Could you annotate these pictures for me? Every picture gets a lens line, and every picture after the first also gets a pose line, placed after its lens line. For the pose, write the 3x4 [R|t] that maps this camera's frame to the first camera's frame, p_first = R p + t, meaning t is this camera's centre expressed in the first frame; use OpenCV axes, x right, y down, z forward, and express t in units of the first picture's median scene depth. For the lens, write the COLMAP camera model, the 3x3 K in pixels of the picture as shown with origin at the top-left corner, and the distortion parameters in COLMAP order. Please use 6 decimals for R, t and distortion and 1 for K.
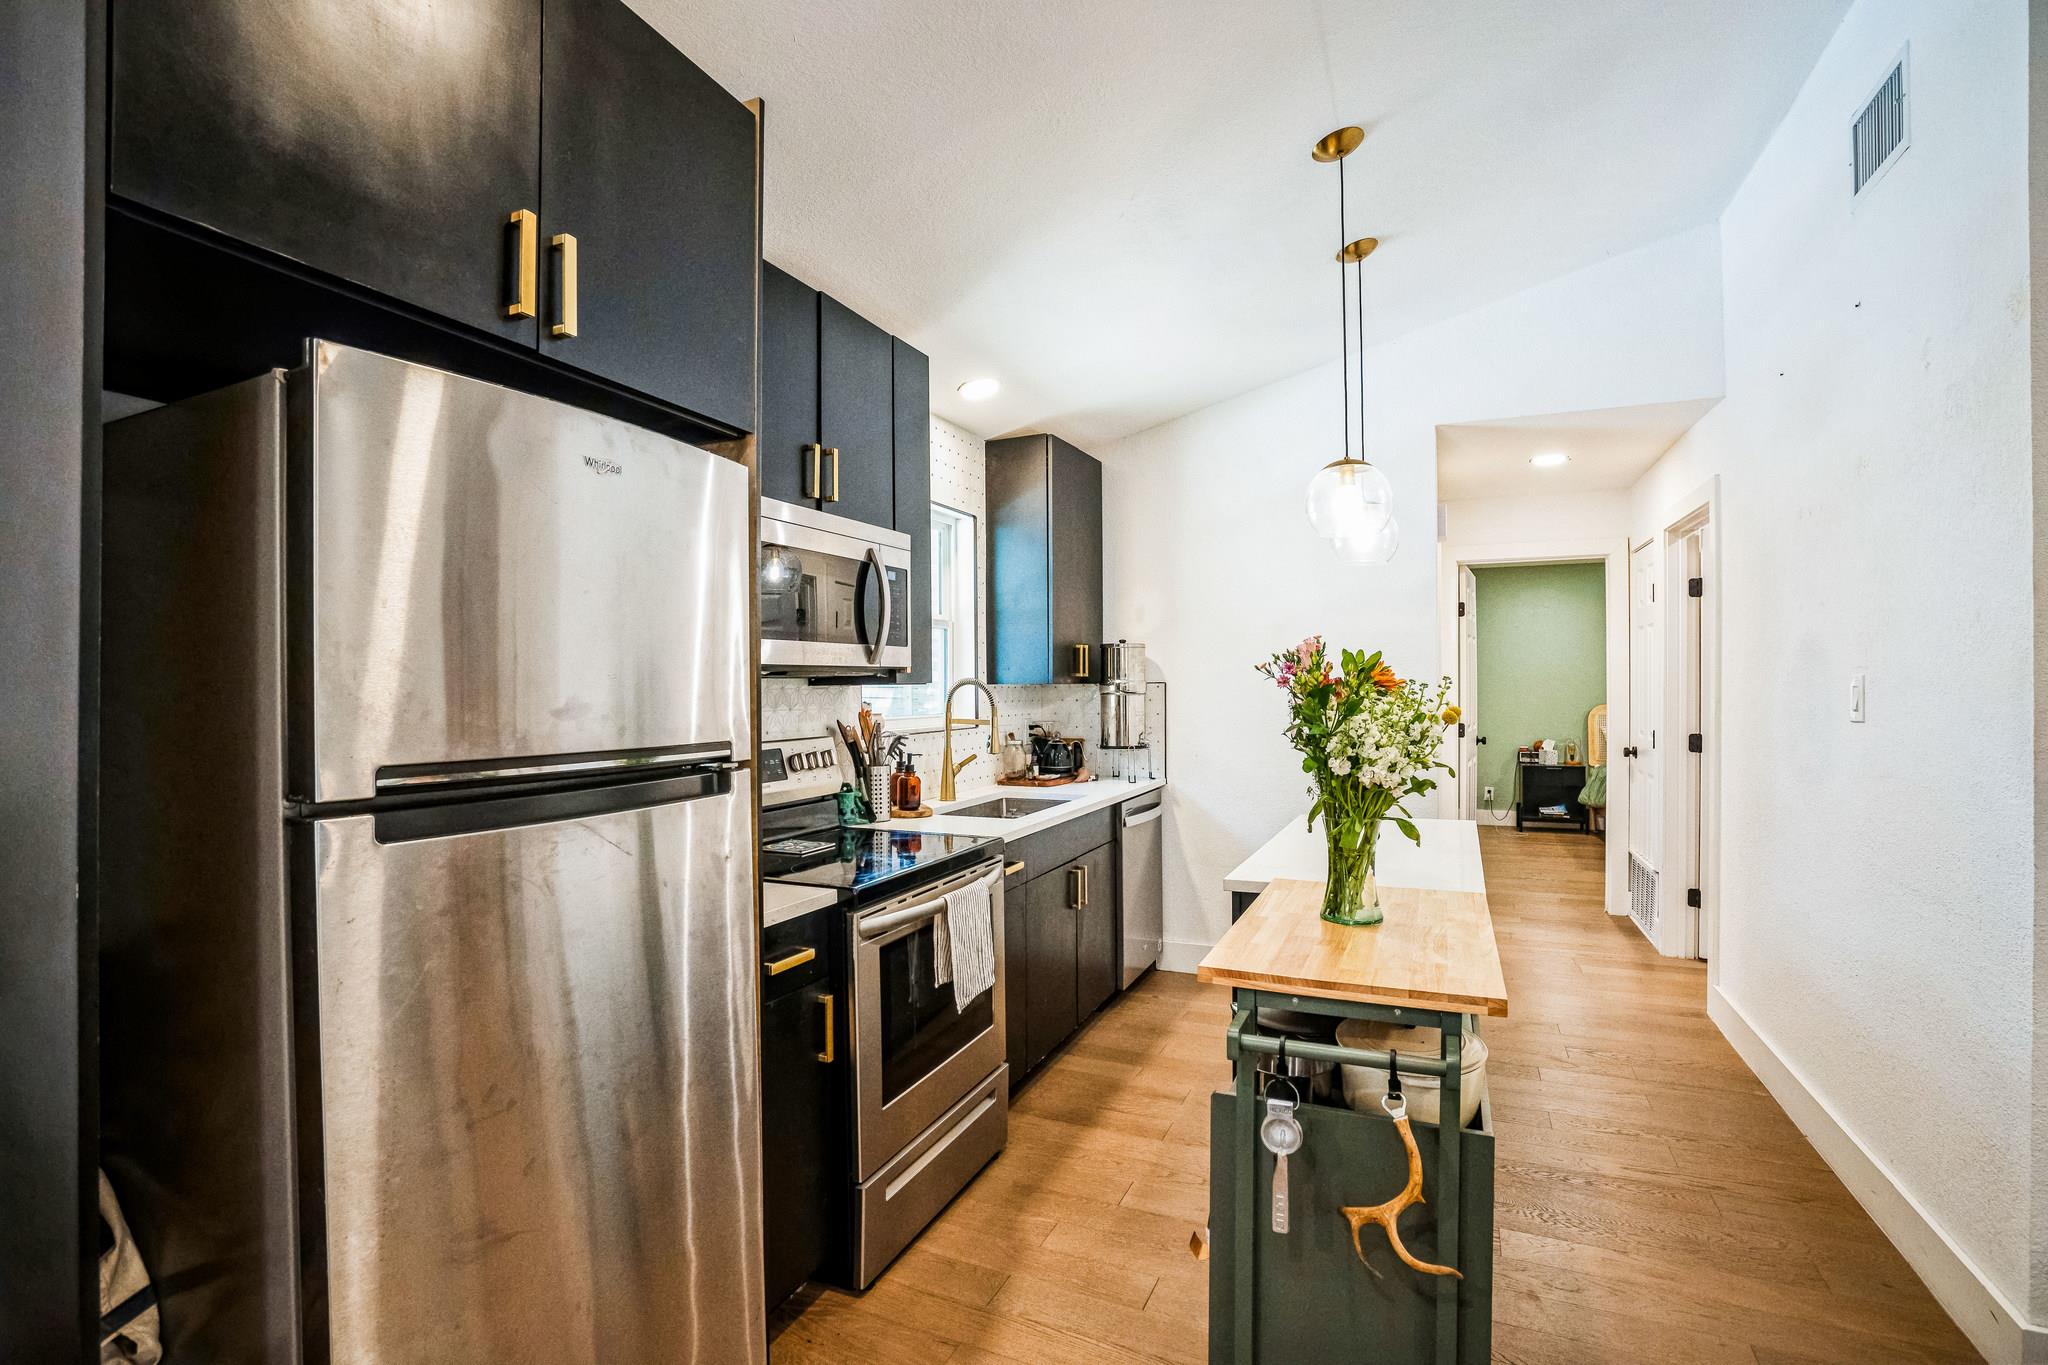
lens RADIAL K [[953.0, 0, 1013.1], [0, 953.0, 684.1], [0, 0, 1]] dist [-0.055671, 0.016023]
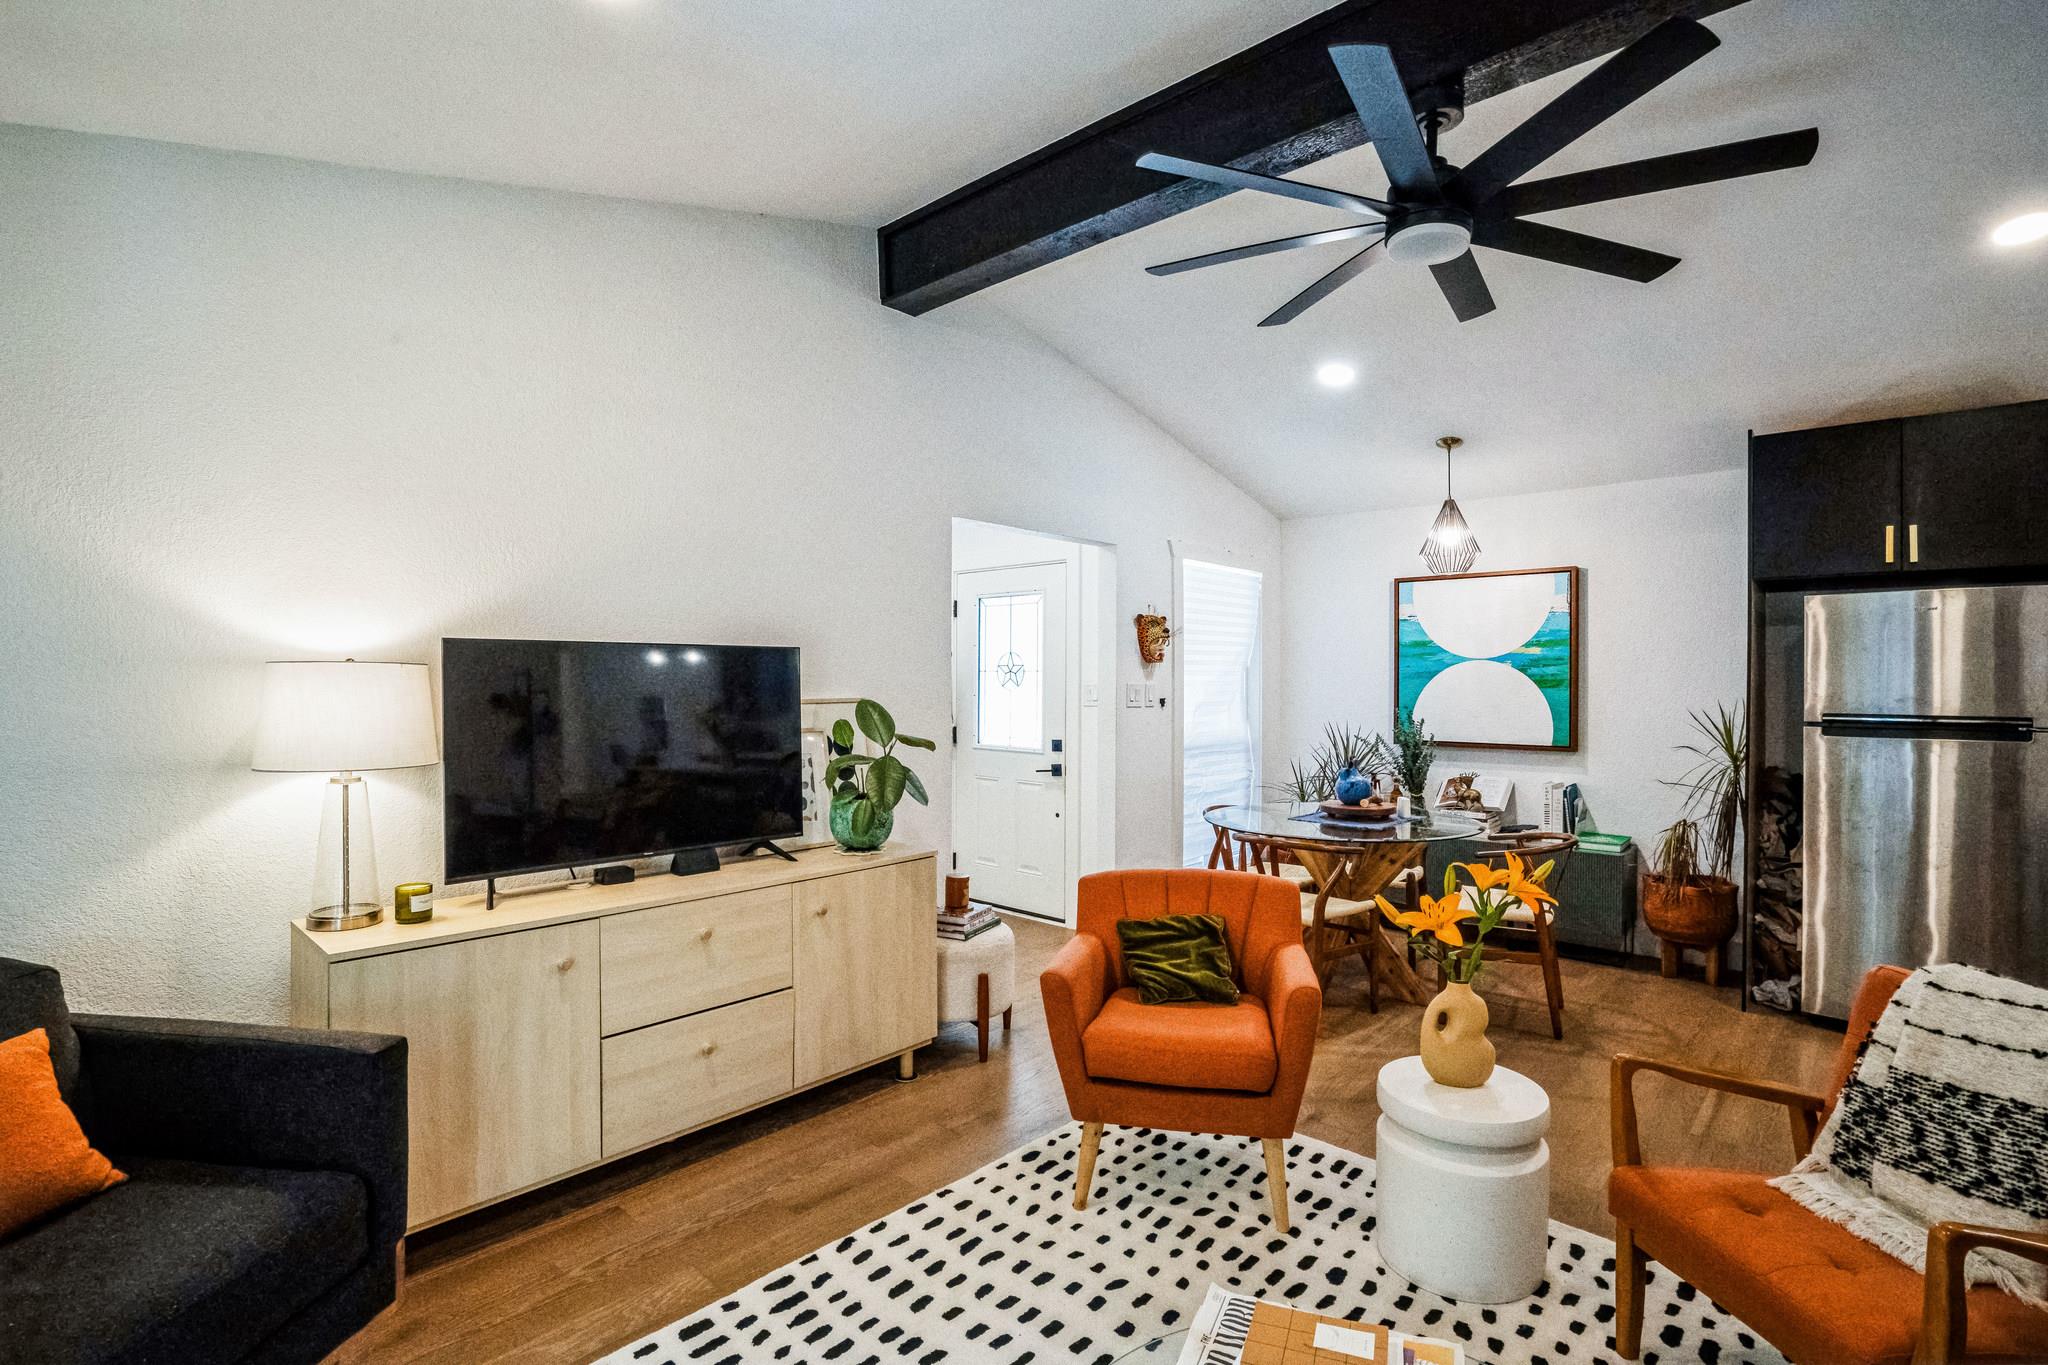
lens RADIAL K [[953.0, 0, 1014.9], [0, 953.0, 685.2], [0, 0, 1]] dist [-0.055671, 0.016023]
pose [[-0.319804, 0.008931, -0.947442, 1.314022], [0.000334, 0.999957, 0.009313, -0.018654], [0.947484, 0.002662, -0.319793, -0.289330]]
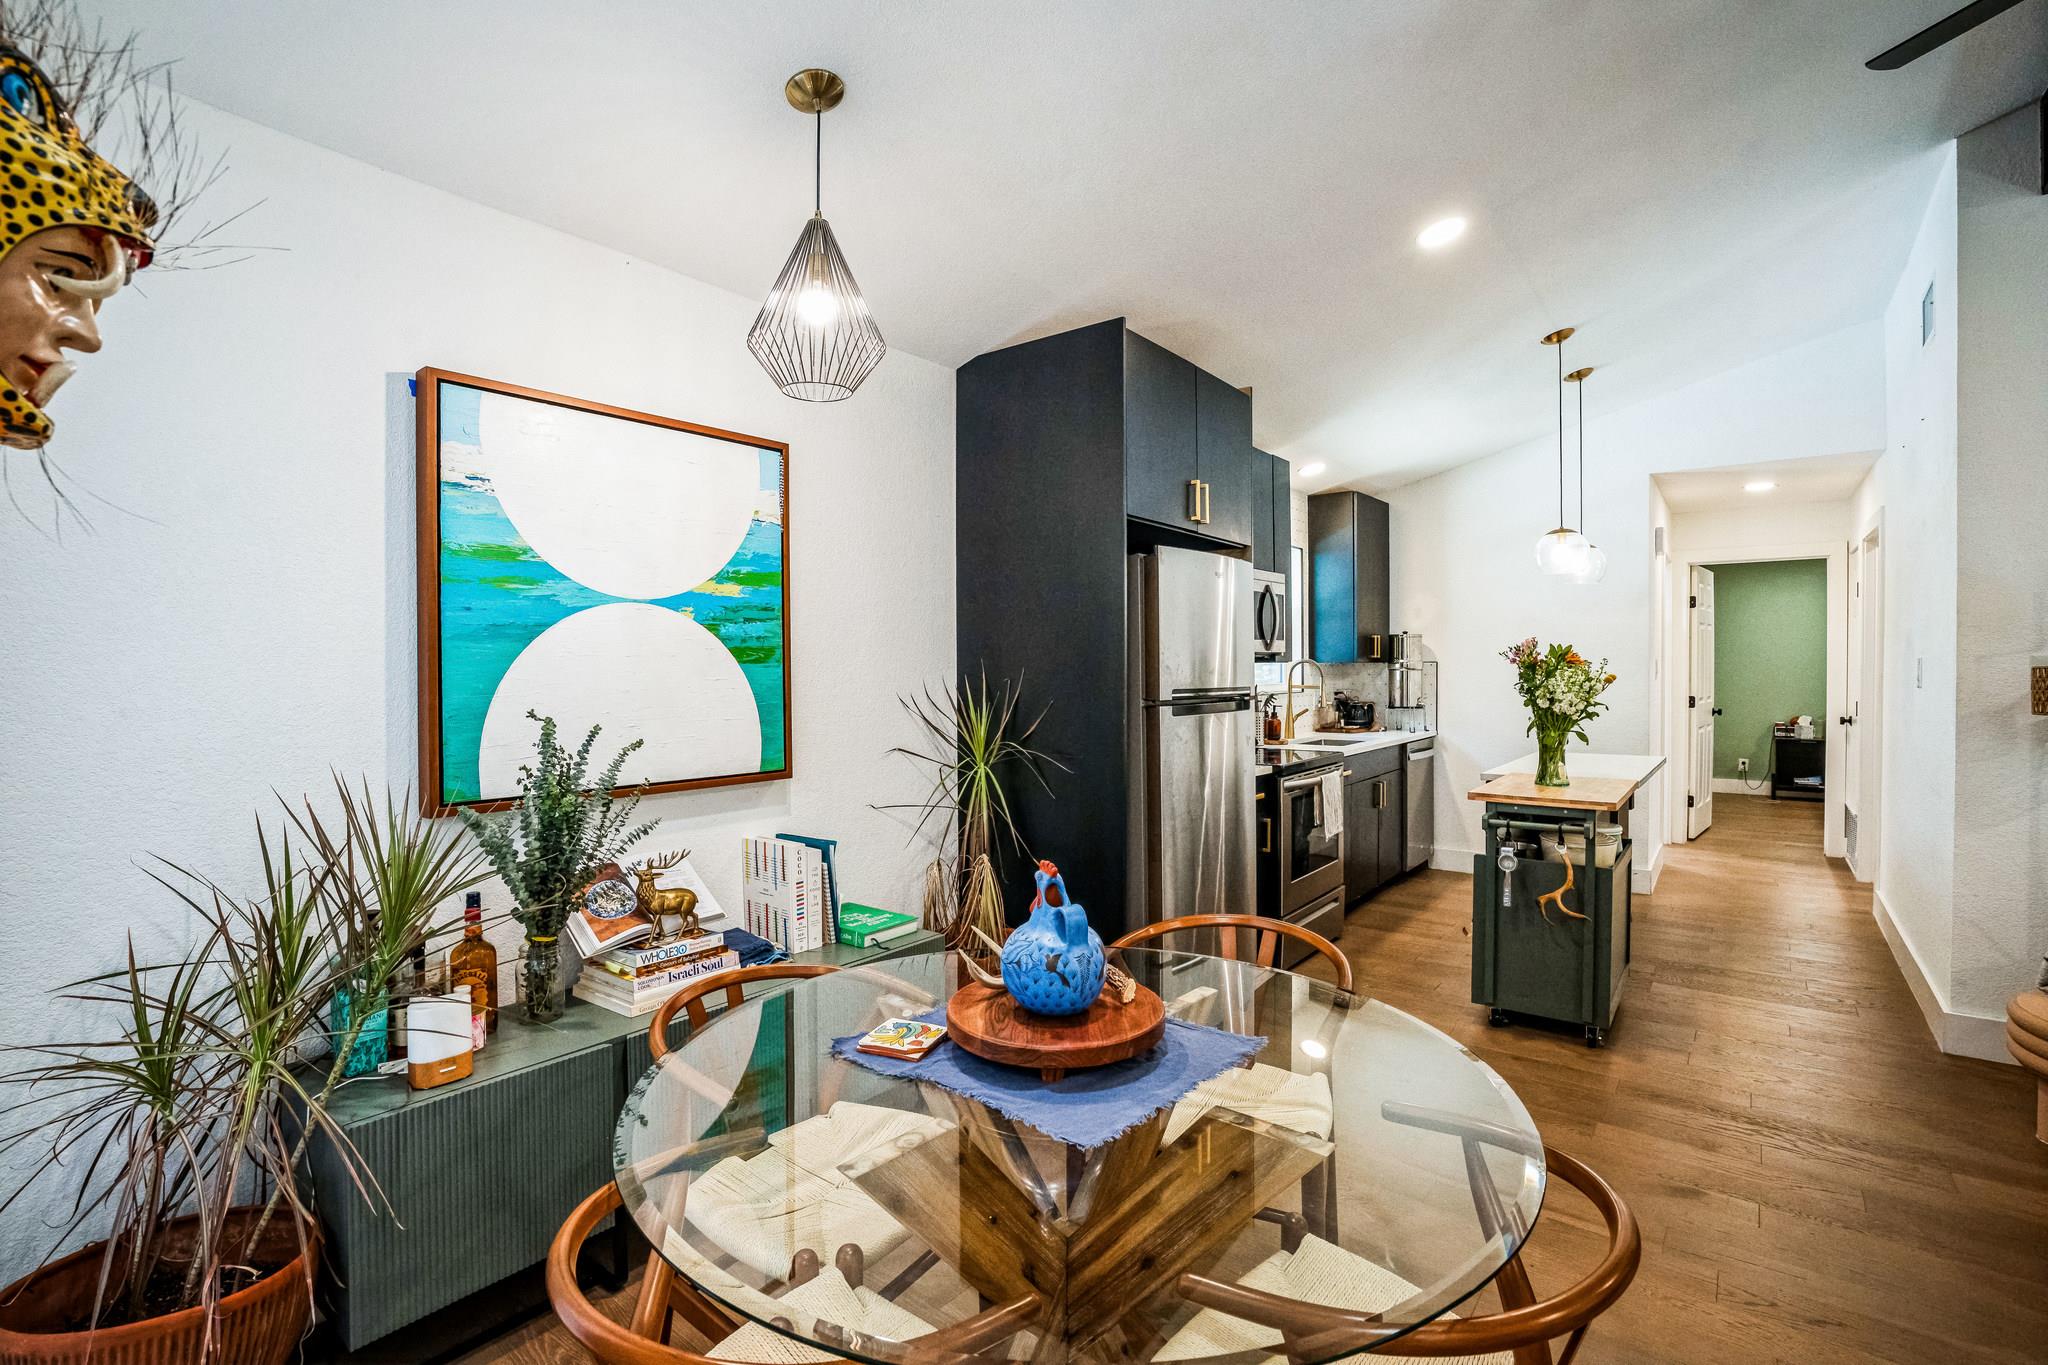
lens RADIAL K [[953.0, 0, 1020.5], [0, 953.0, 679.7], [0, 0, 1]] dist [-0.055671, 0.016023]
pose [[0.971572, 0.004610, -0.236700, -0.161852], [-0.000744, 0.999865, 0.016421, 0.003457], [0.236743, -0.015778, 0.971444, -0.740373]]
